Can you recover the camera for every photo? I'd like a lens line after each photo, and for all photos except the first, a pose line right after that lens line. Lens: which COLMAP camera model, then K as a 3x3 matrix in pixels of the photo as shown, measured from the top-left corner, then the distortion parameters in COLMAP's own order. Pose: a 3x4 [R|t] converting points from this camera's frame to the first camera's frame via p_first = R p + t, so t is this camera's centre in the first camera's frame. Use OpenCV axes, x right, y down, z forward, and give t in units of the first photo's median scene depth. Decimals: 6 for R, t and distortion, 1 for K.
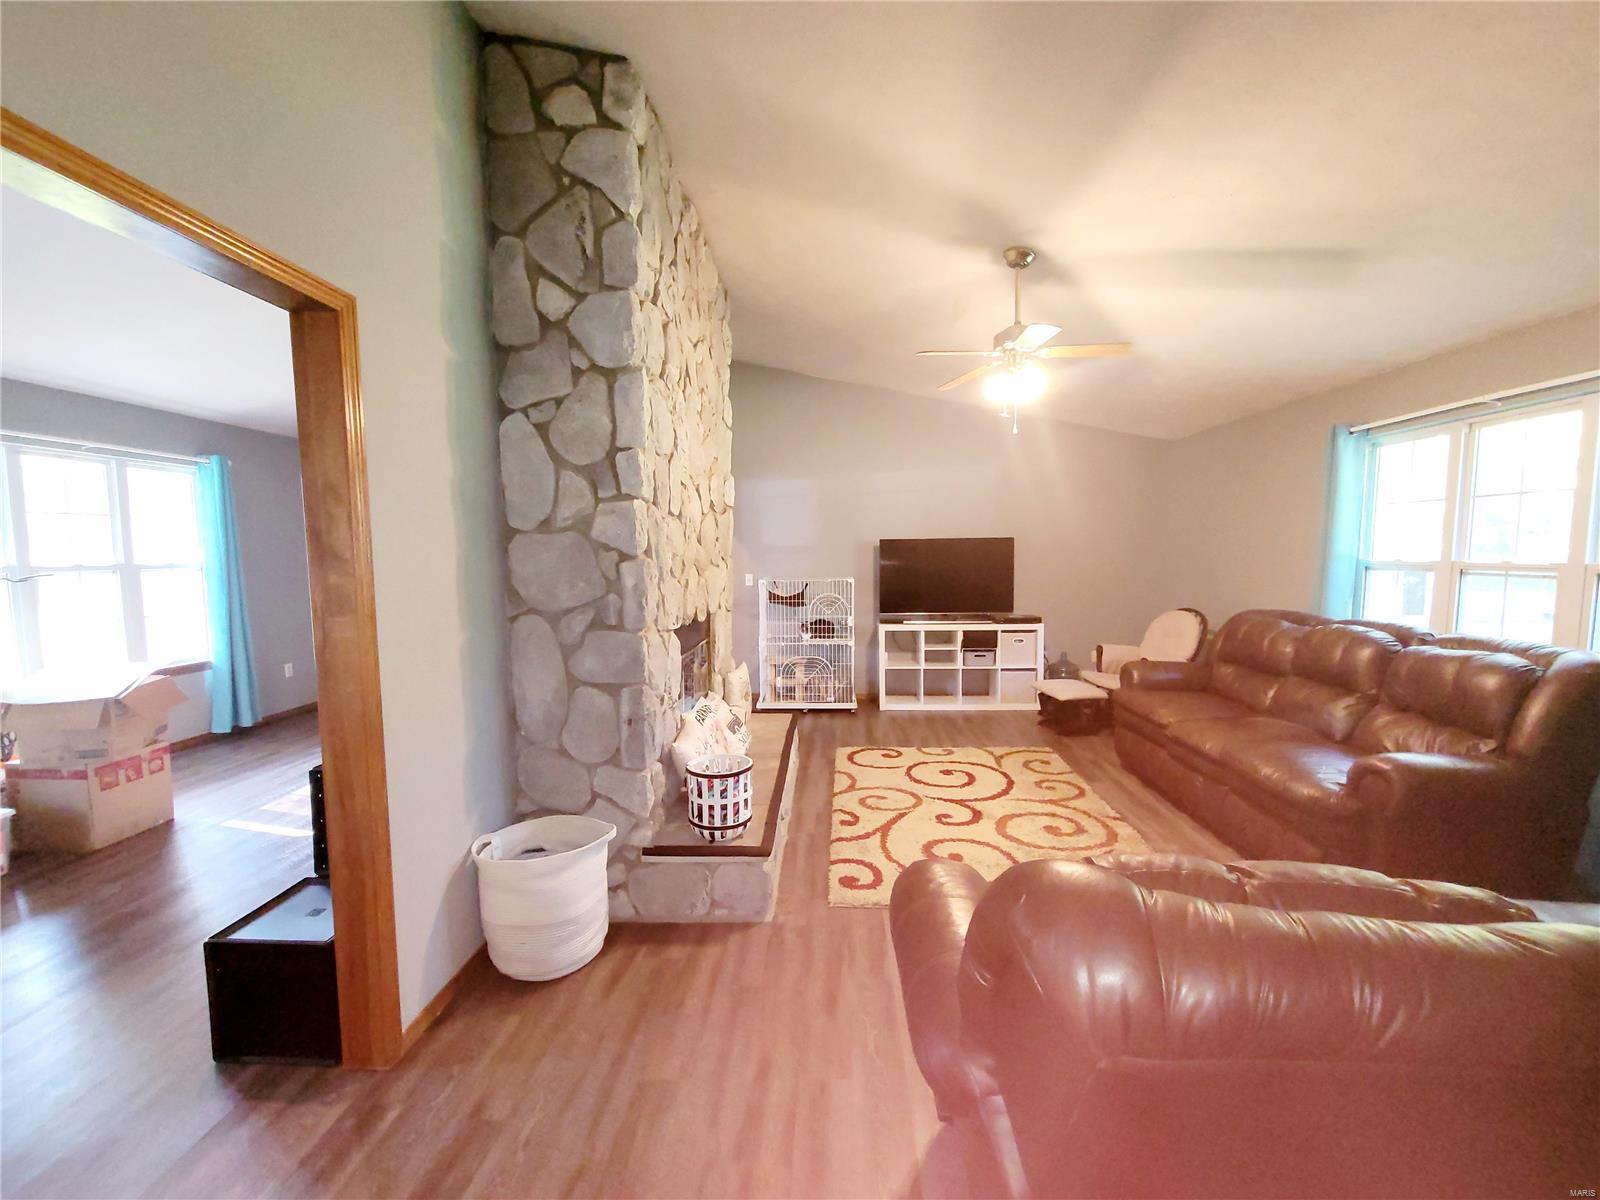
lens RADIAL K [[660.7, 0, 797.6], [0, 660.7, 607.0], [0, 0, 1]] dist [-0.002670, -0.001220]
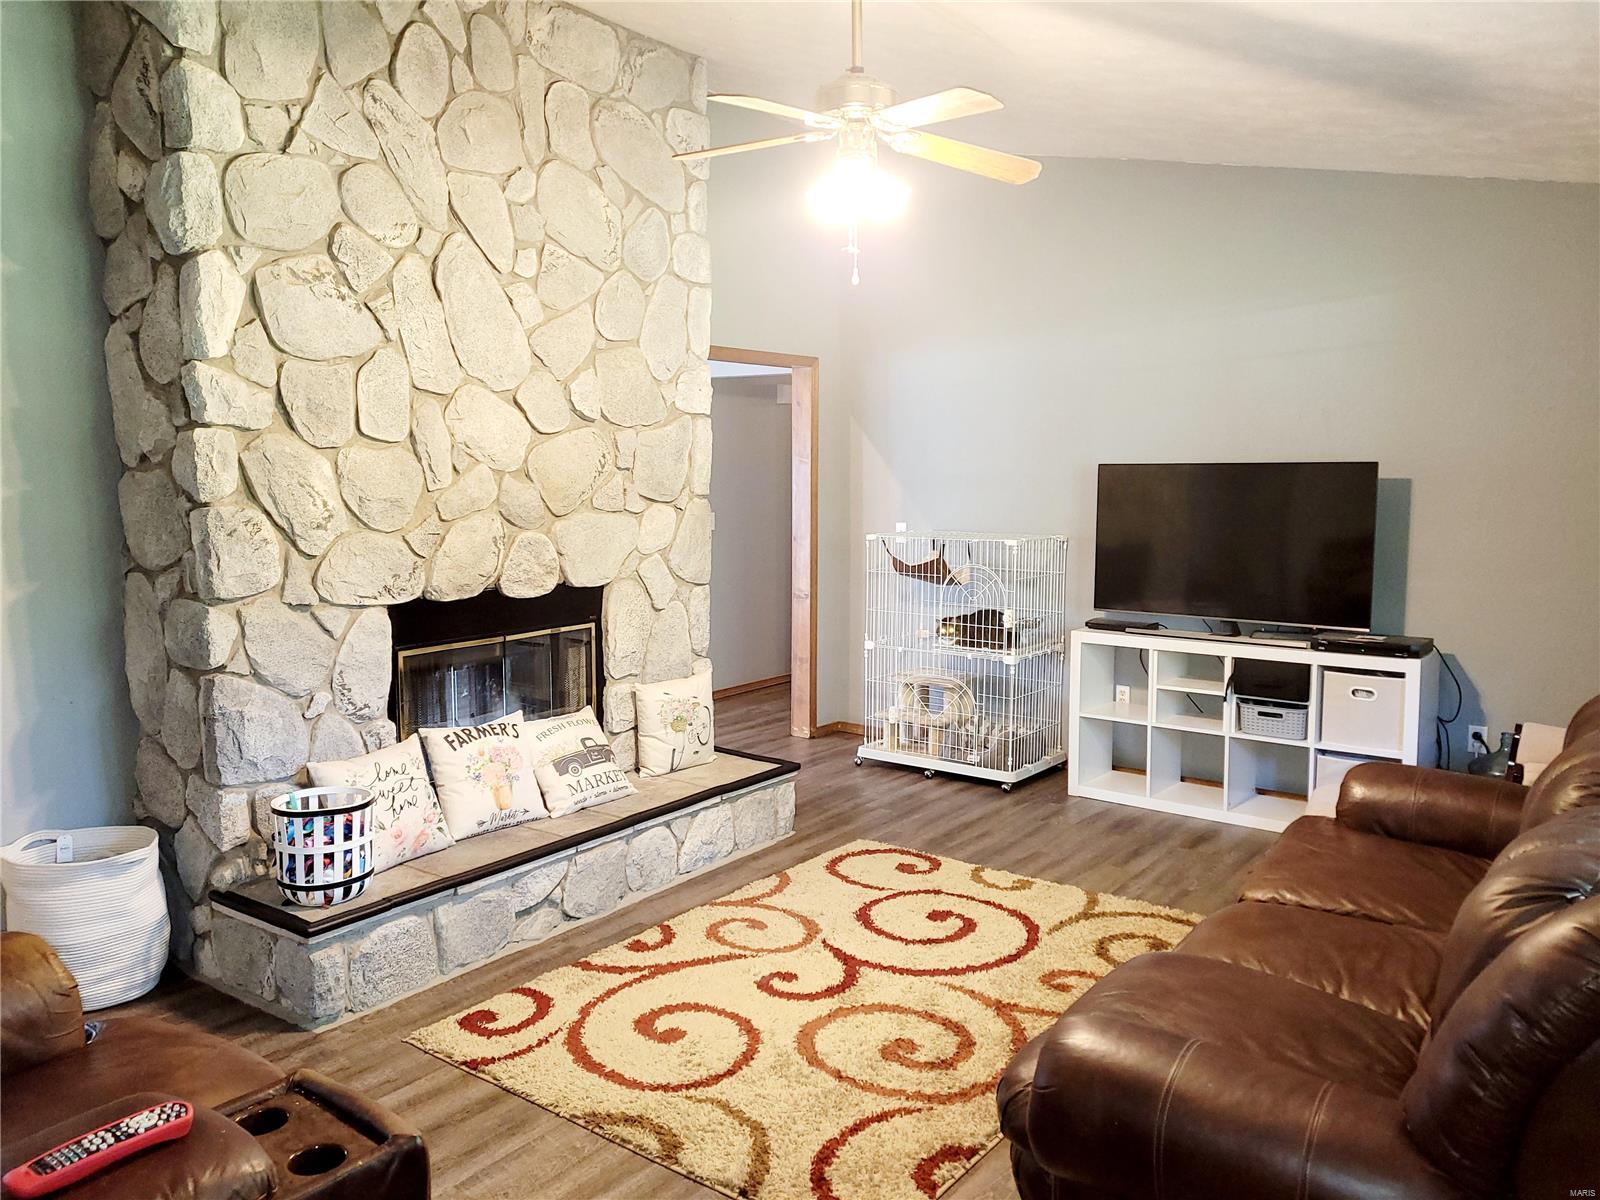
lens RADIAL K [[1208.8, 0, 803.9], [0, 1208.8, 585.7], [0, 0, 1]] dist [0.045560, -0.010061]
pose [[0.827461, 0.067475, -0.557454, 0.688366], [-0.055581, 0.997721, 0.038262, -0.046045], [0.558765, -0.000677, 0.829326, 0.139365]]
